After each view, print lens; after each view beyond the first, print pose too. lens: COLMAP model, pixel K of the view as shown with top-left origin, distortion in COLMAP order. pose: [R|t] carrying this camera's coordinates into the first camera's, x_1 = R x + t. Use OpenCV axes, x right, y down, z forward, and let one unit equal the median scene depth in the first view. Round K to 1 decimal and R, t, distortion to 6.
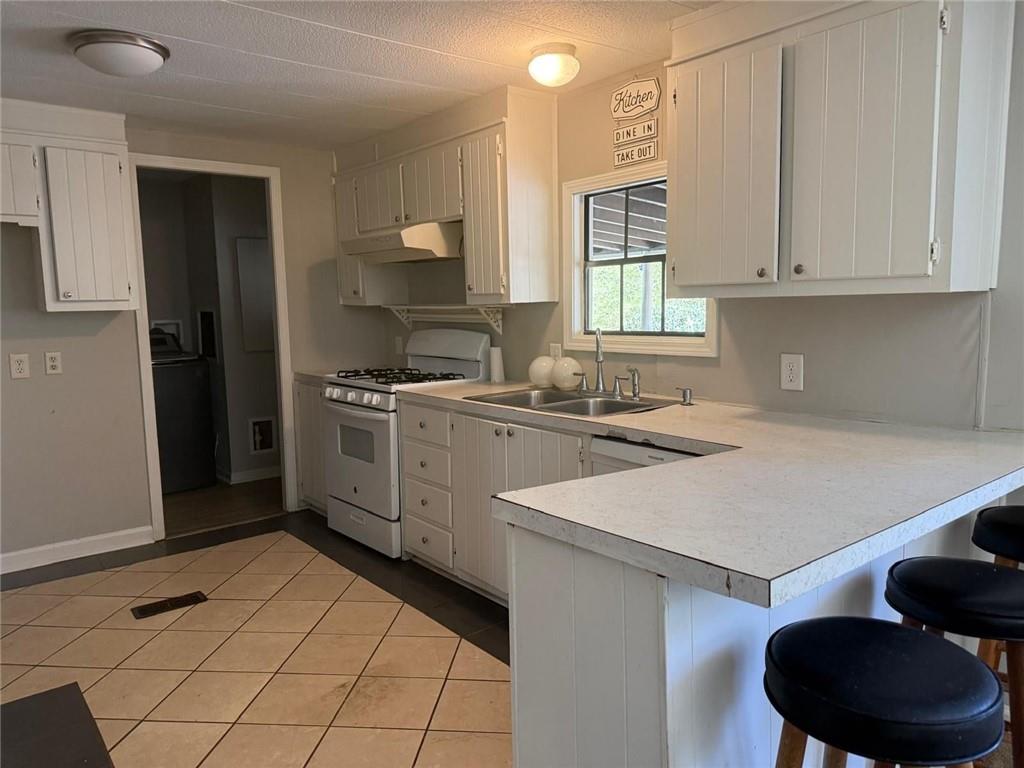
lens RADIAL K [[725.8, 0, 514.2], [0, 725.8, 384.3], [0, 0, 1]] dist [0.007742, -0.008062]
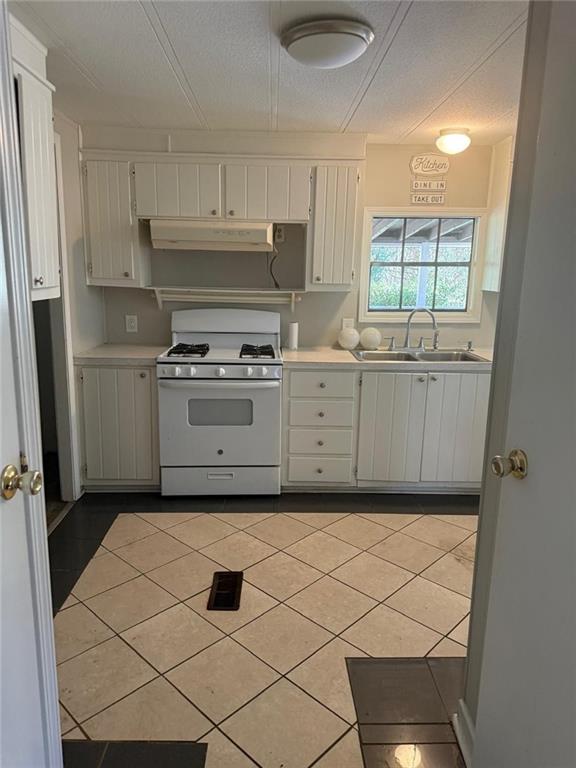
lens RADIAL K [[544.4, 0, 287.0], [0, 544.4, 383.2], [0, 0, 1]] dist [0.007742, -0.008062]
pose [[0.618291, -0.132275, 0.774738, -0.988826], [0.060968, 0.990838, 0.120515, -0.073982], [-0.783581, -0.027279, 0.620691, 0.467580]]
